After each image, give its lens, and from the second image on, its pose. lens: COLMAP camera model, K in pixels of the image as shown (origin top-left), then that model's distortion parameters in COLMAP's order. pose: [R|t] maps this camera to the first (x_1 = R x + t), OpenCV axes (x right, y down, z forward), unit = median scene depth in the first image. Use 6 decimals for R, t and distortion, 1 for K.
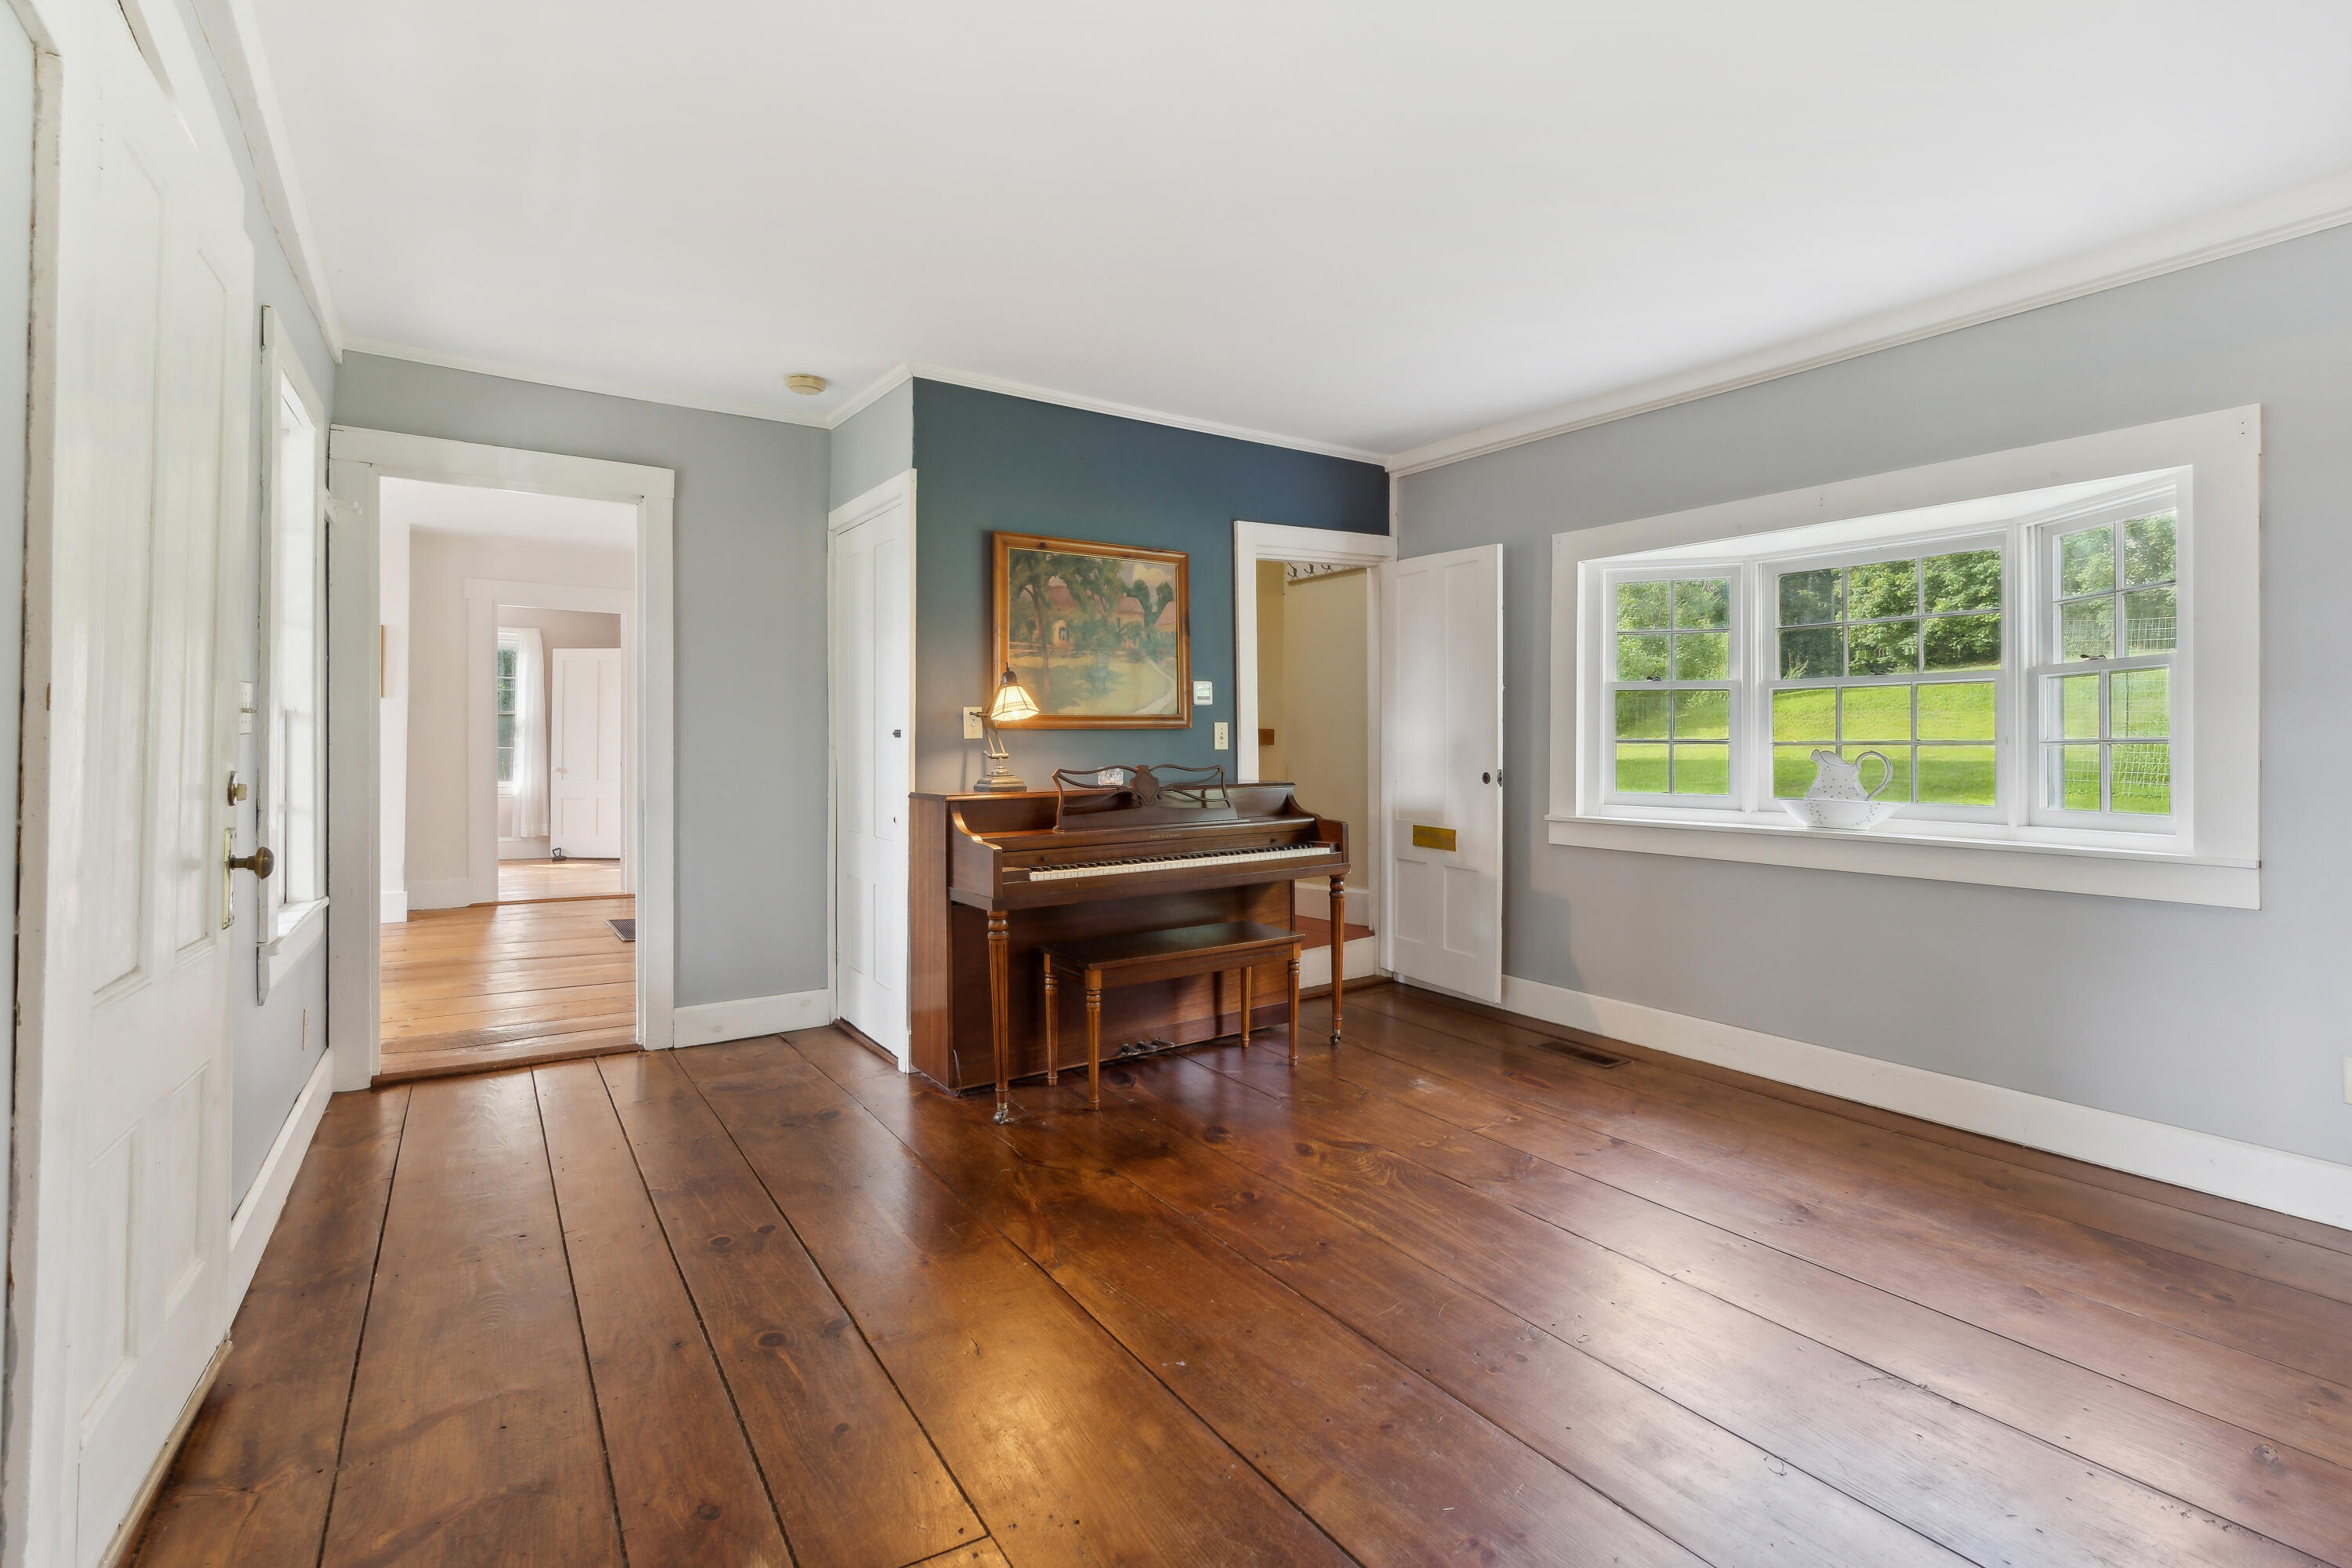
lens RADIAL K [[1077.3, 0, 1166.7], [0, 1077.3, 729.1], [0, 0, 1]] dist [-0.004640, 0.003312]
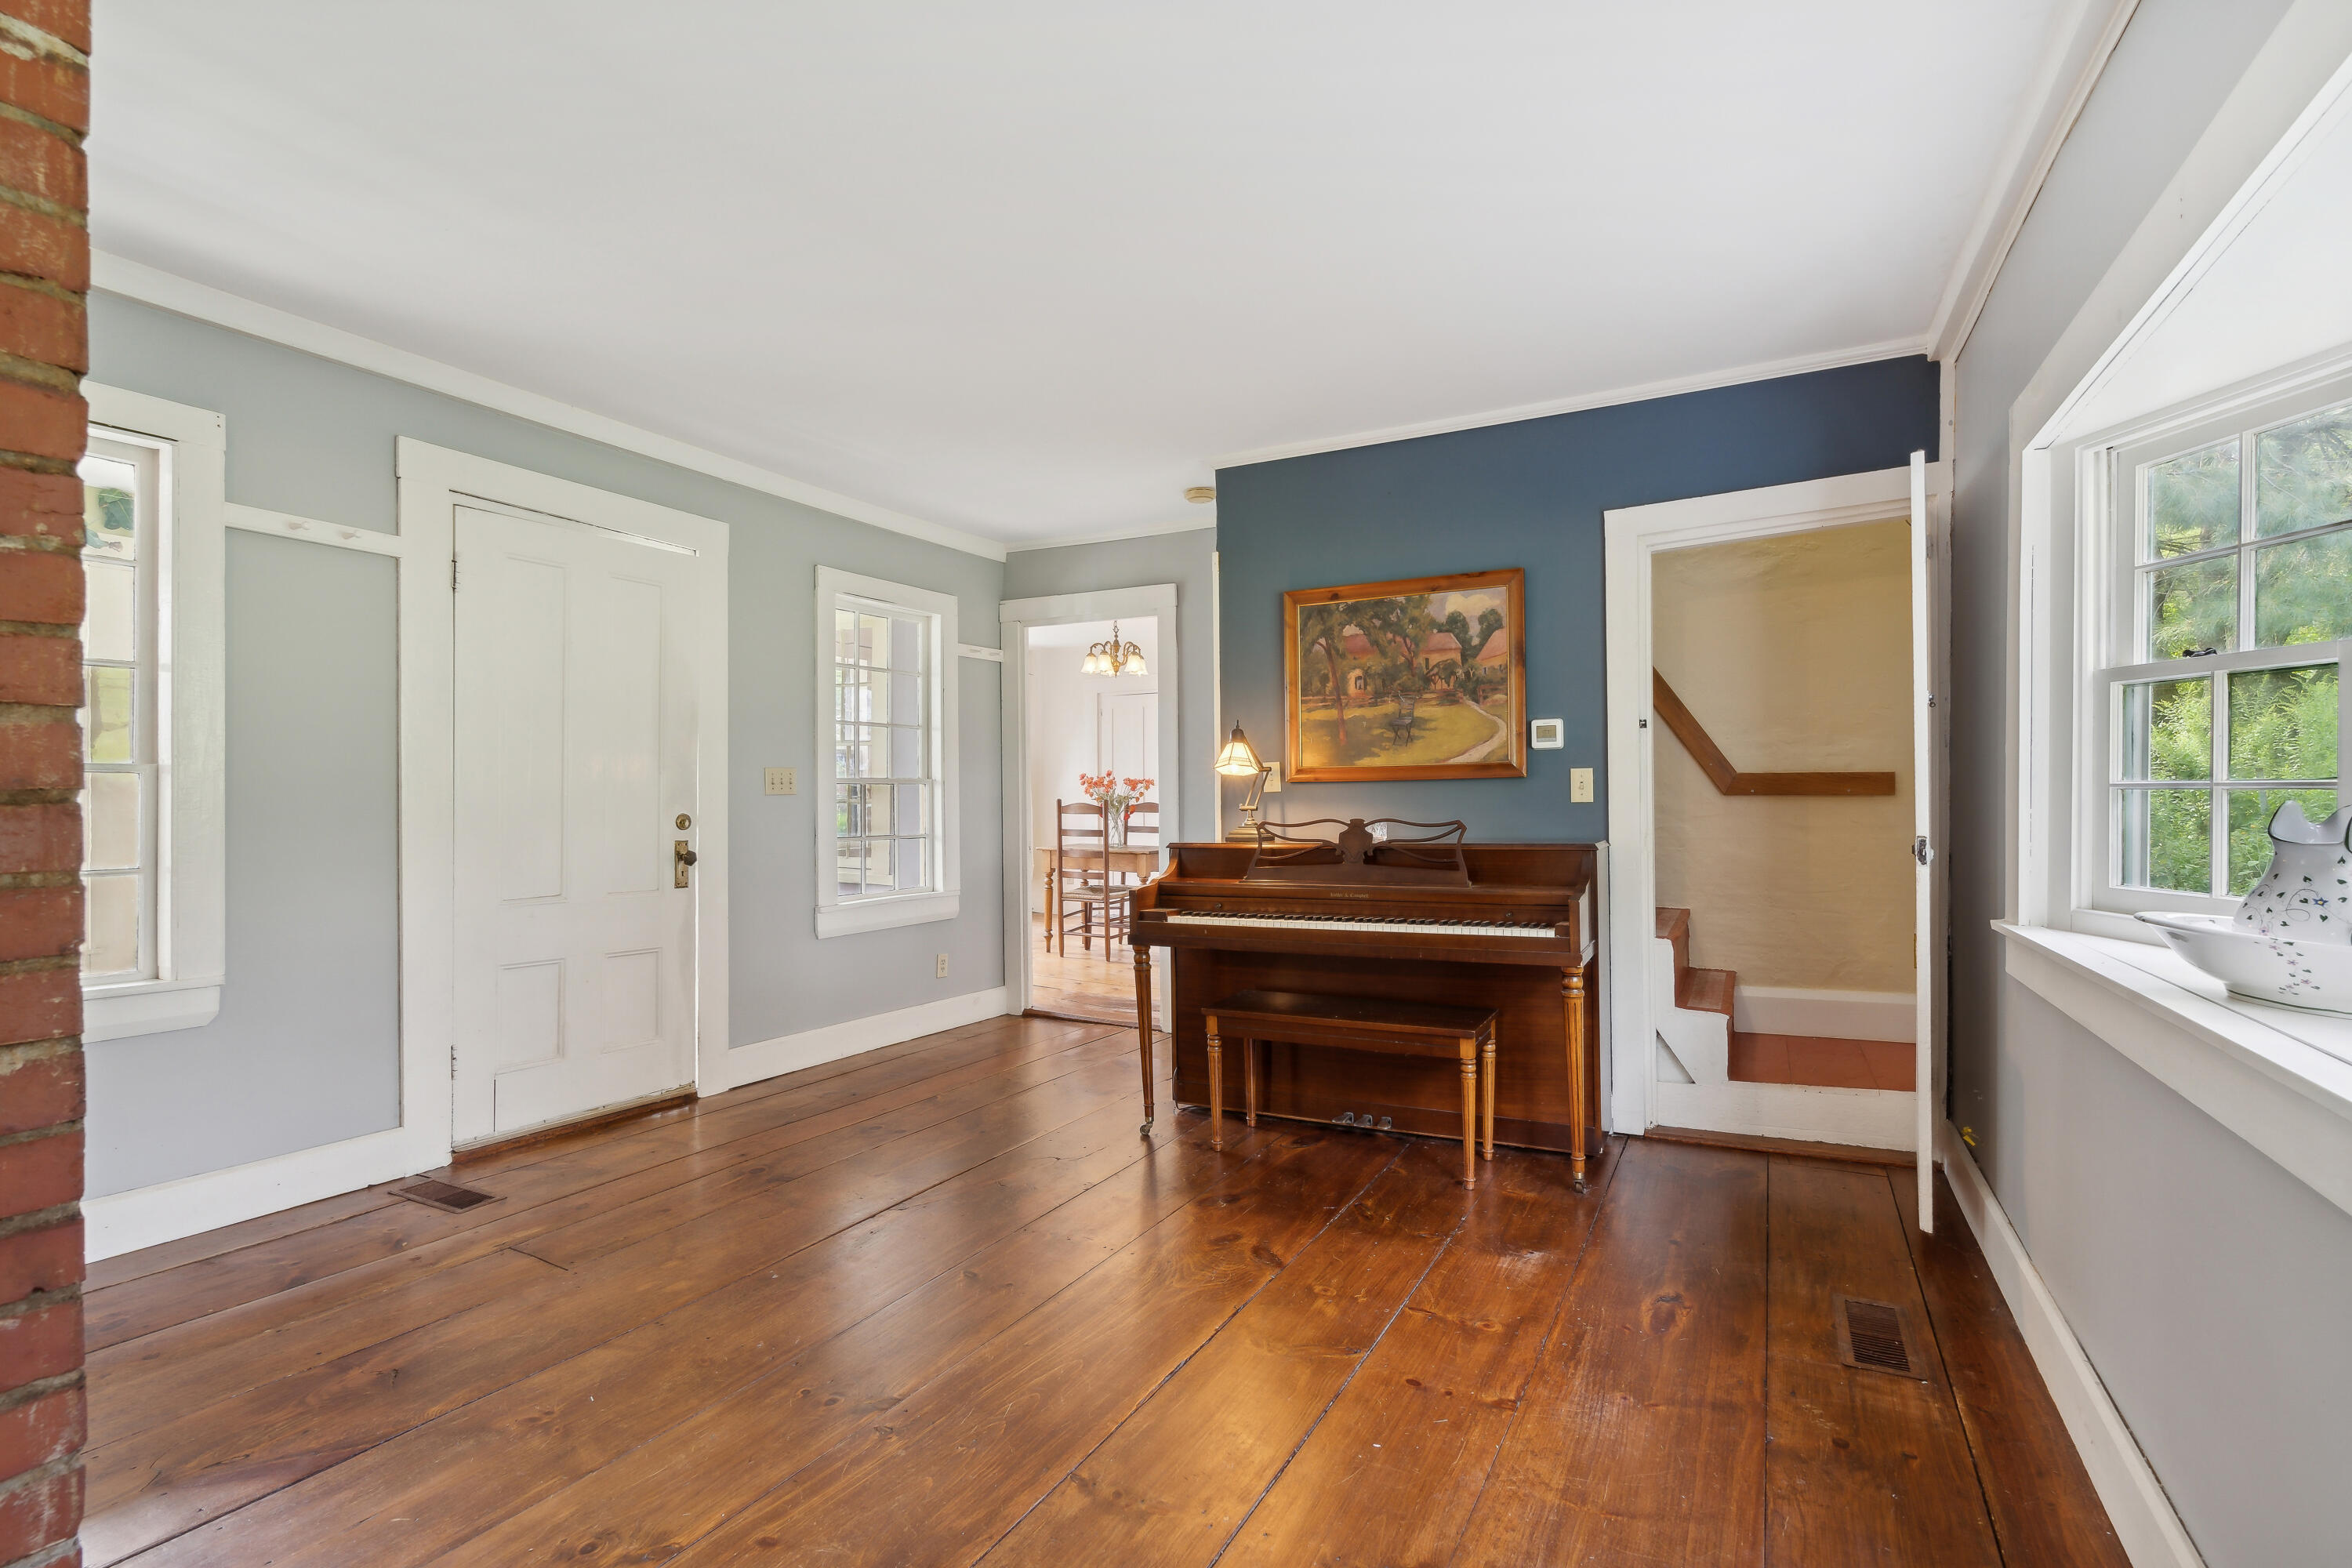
lens RADIAL K [[1077.3, 0, 1191.7], [0, 1077.3, 794.6], [0, 0, 1]] dist [-0.004640, 0.003312]
pose [[0.492574, -0.003854, -0.870262, 0.663596], [0.016813, 0.999846, 0.005088, 0.004417], [0.870108, -0.017138, 0.492563, 0.383464]]
